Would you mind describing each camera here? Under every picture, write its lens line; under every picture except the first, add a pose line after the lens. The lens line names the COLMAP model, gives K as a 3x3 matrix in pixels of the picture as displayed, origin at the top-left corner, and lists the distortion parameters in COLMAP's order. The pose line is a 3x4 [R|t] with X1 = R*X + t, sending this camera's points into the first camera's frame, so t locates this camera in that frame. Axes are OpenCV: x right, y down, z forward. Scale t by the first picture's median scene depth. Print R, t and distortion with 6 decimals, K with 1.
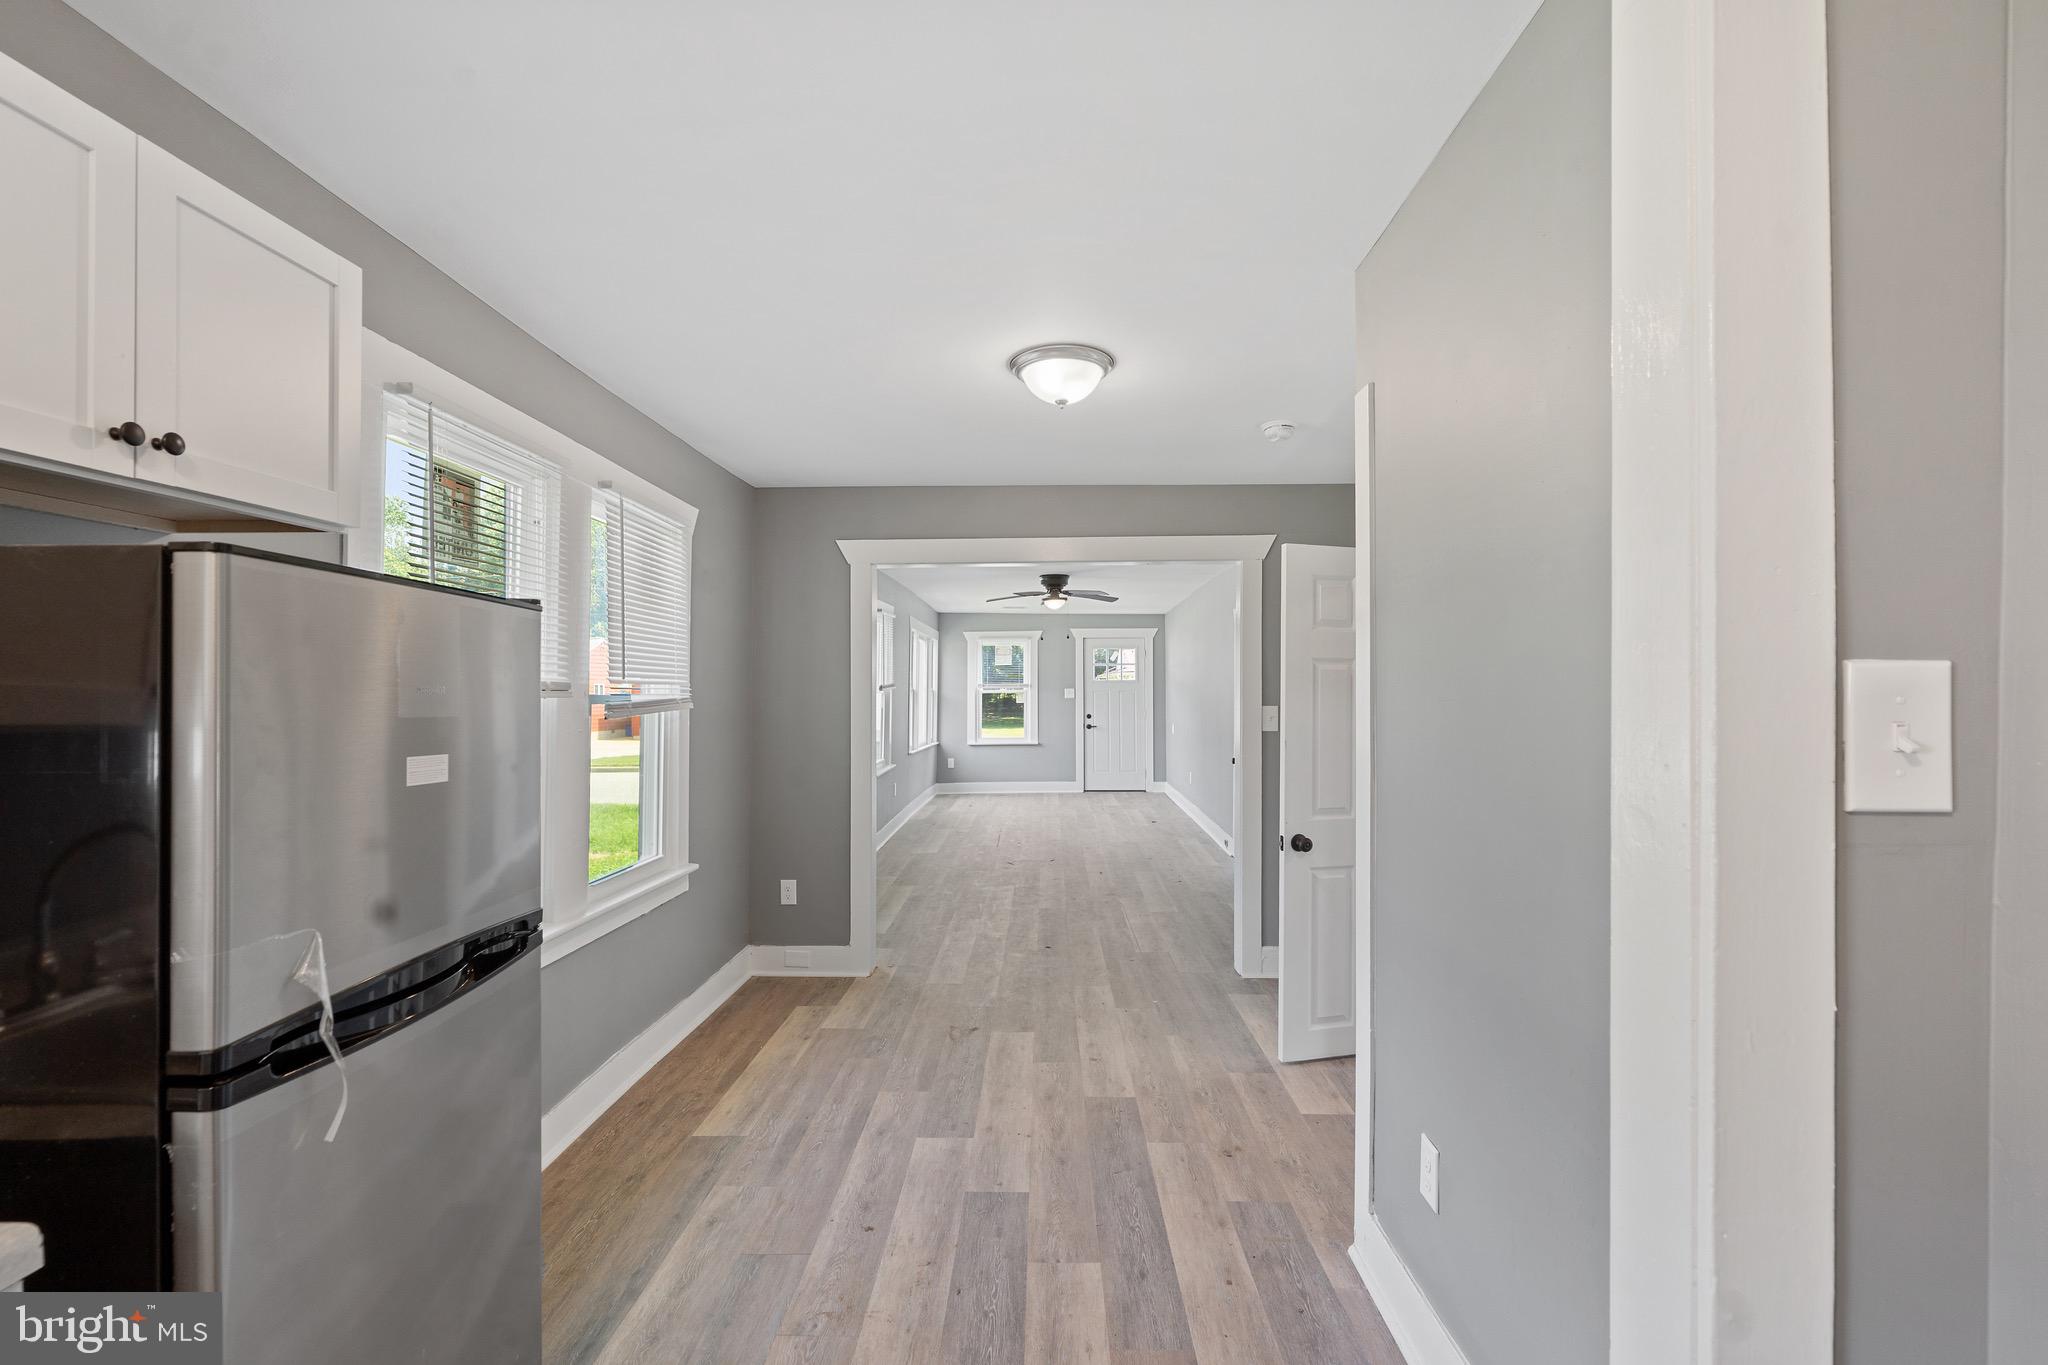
lens RADIAL K [[976.6, 0, 1031.1], [0, 976.6, 688.0], [0, 0, 1]] dist [0.000550, 0.000050]
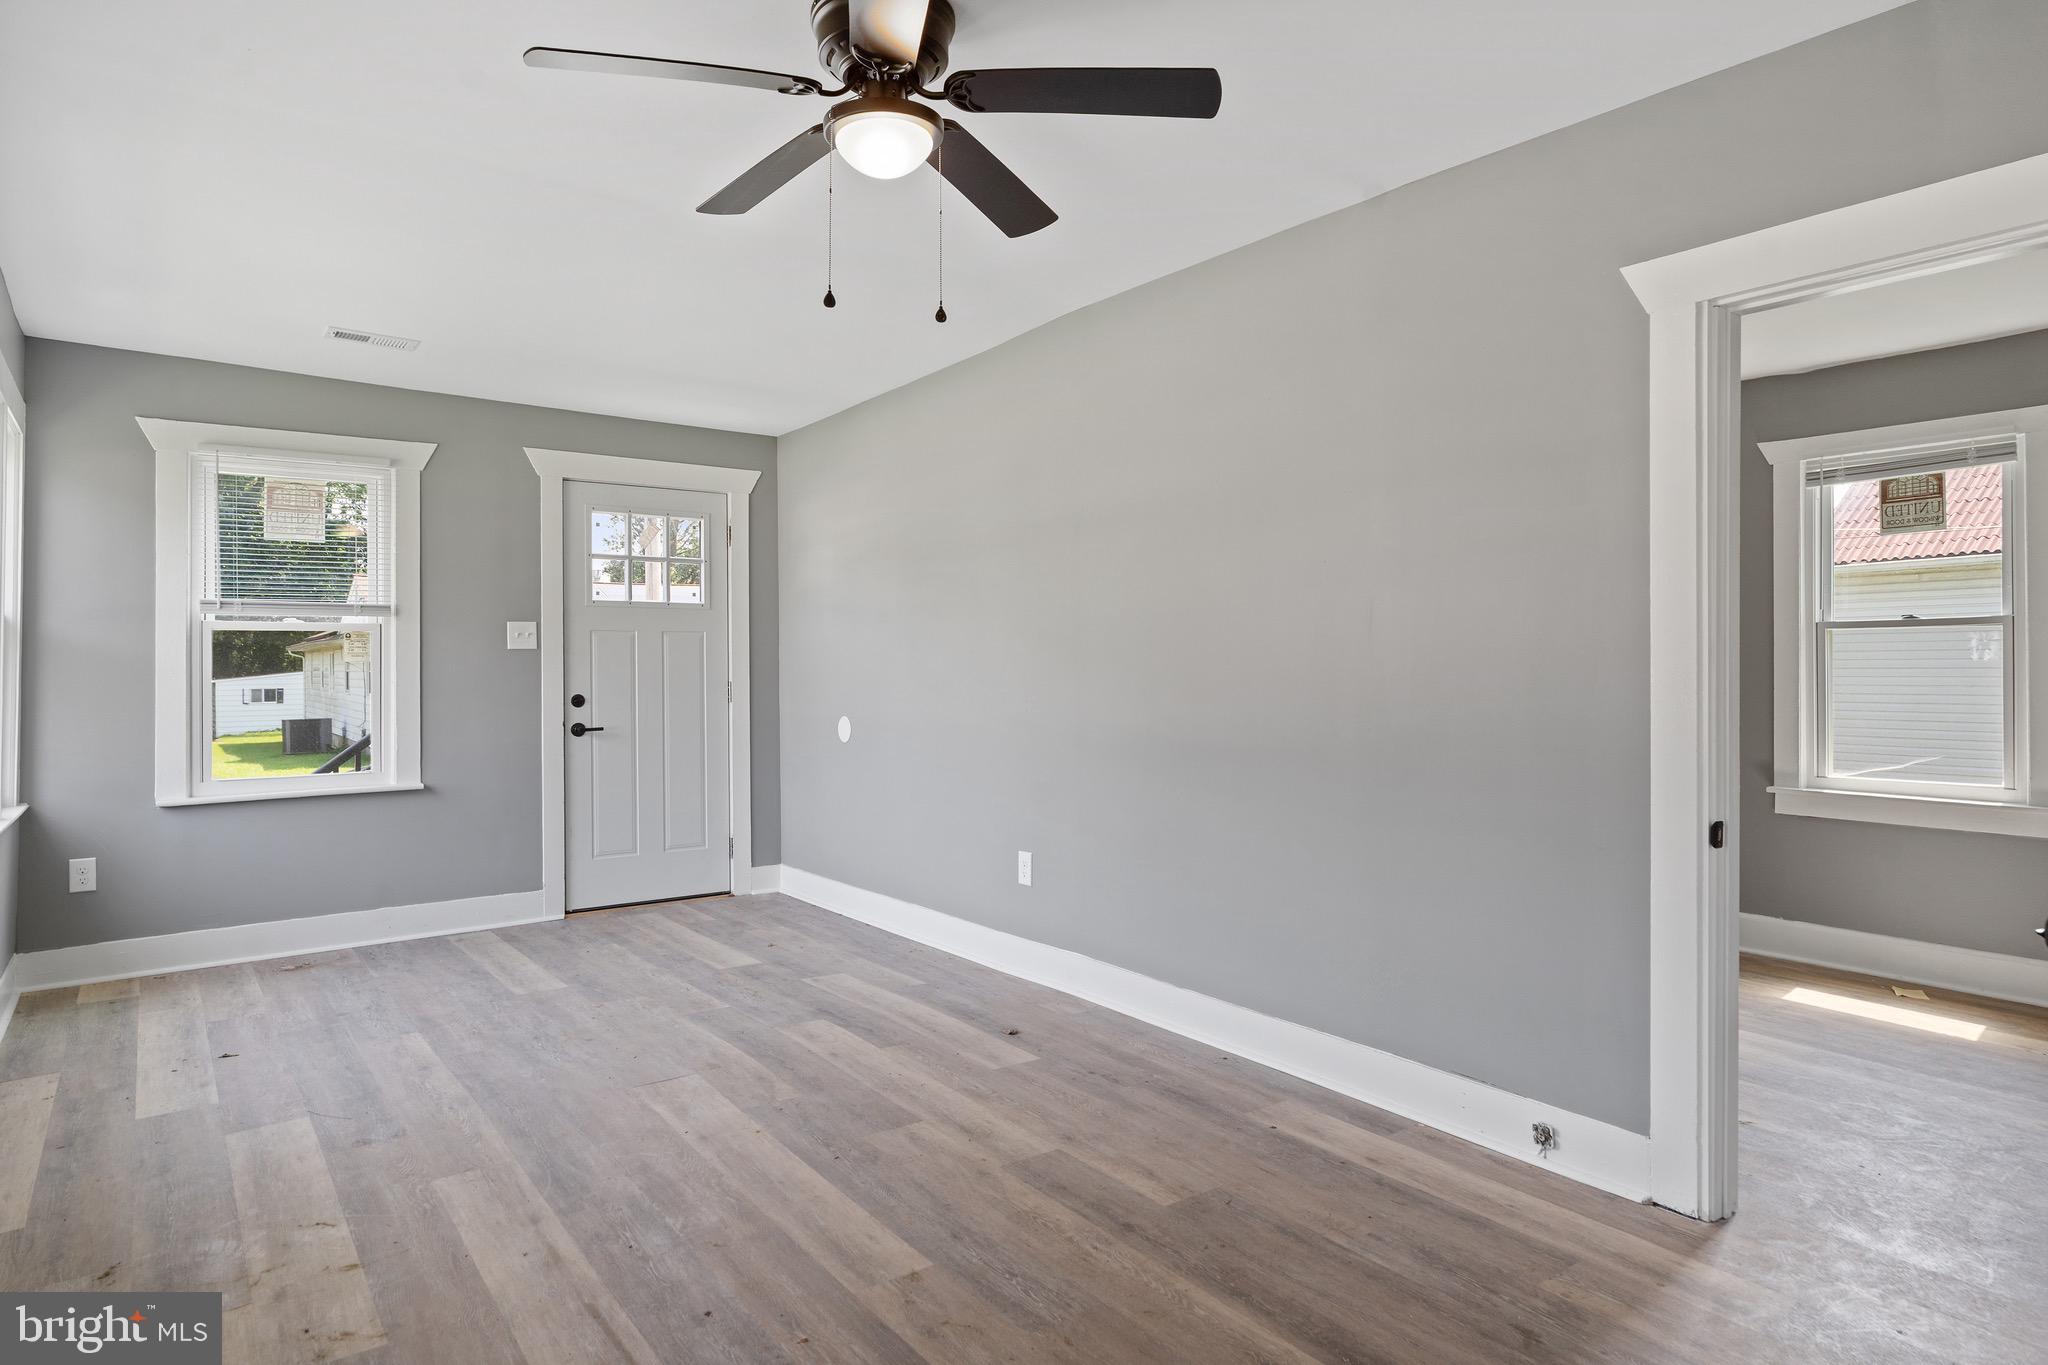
lens RADIAL K [[1191.6, 0, 1043.0], [0, 1191.6, 675.1], [0, 0, 1]] dist [-0.002437, 0.001414]
pose [[0.781267, -0.002880, 0.624190, -0.079766], [0.000891, 0.999993, 0.003498, 0.018176], [-0.624196, -0.002177, 0.781265, 0.555988]]
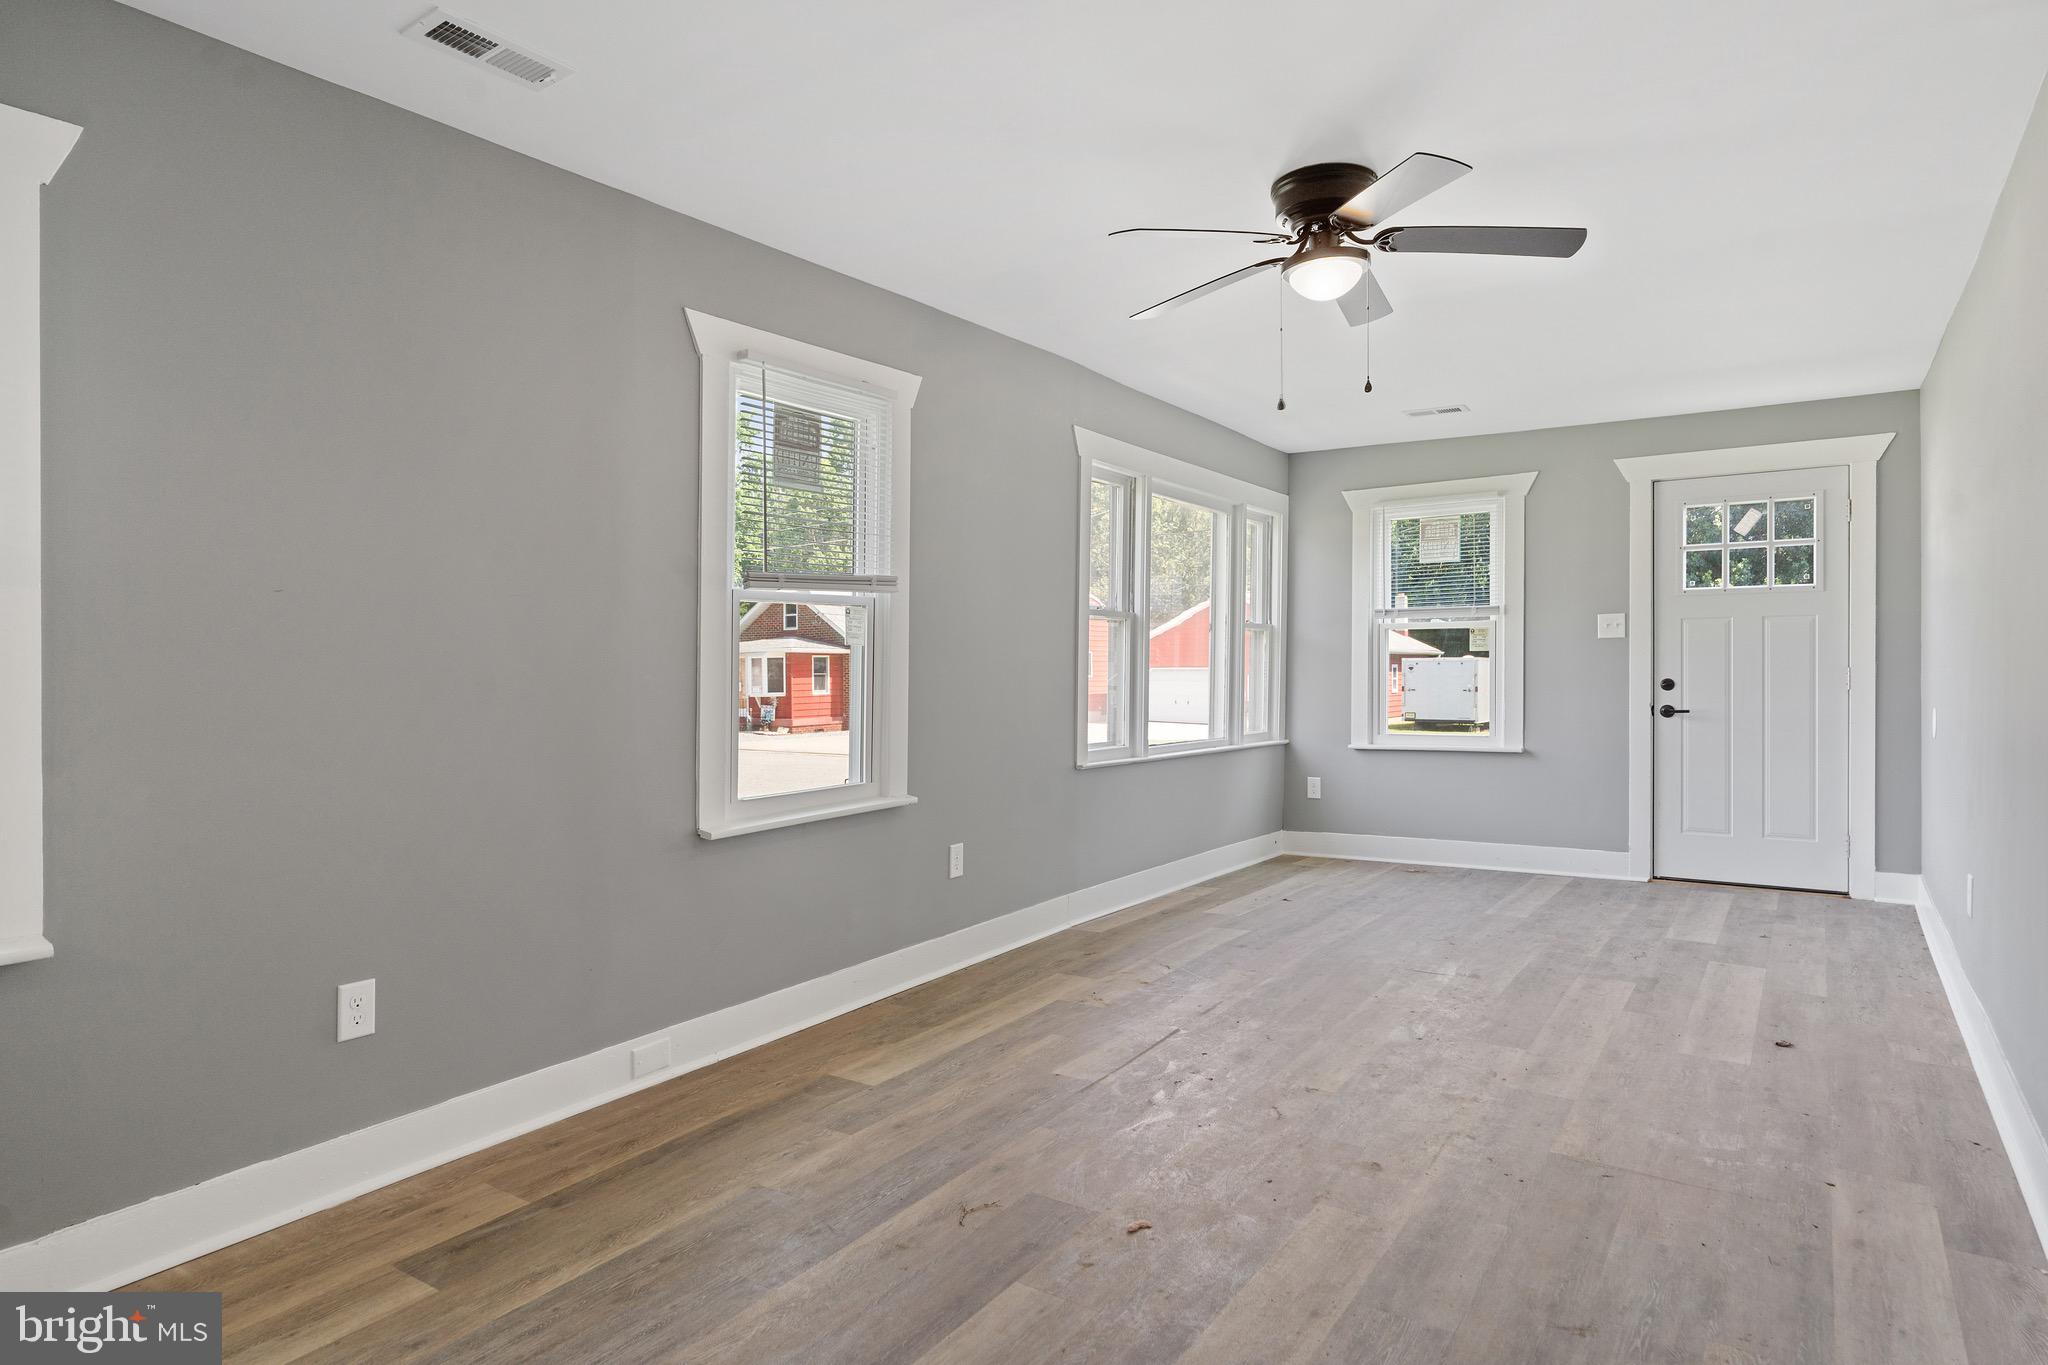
lens RADIAL K [[1191.6, 0, 991.2], [0, 1191.6, 686.9], [0, 0, 1]] dist [-0.002437, 0.001414]
pose [[0.832525, 0.007105, -0.553941, 0.097171], [0.005510, 0.999762, 0.021104, 0.018487], [0.553959, -0.020622, 0.832288, 0.463665]]
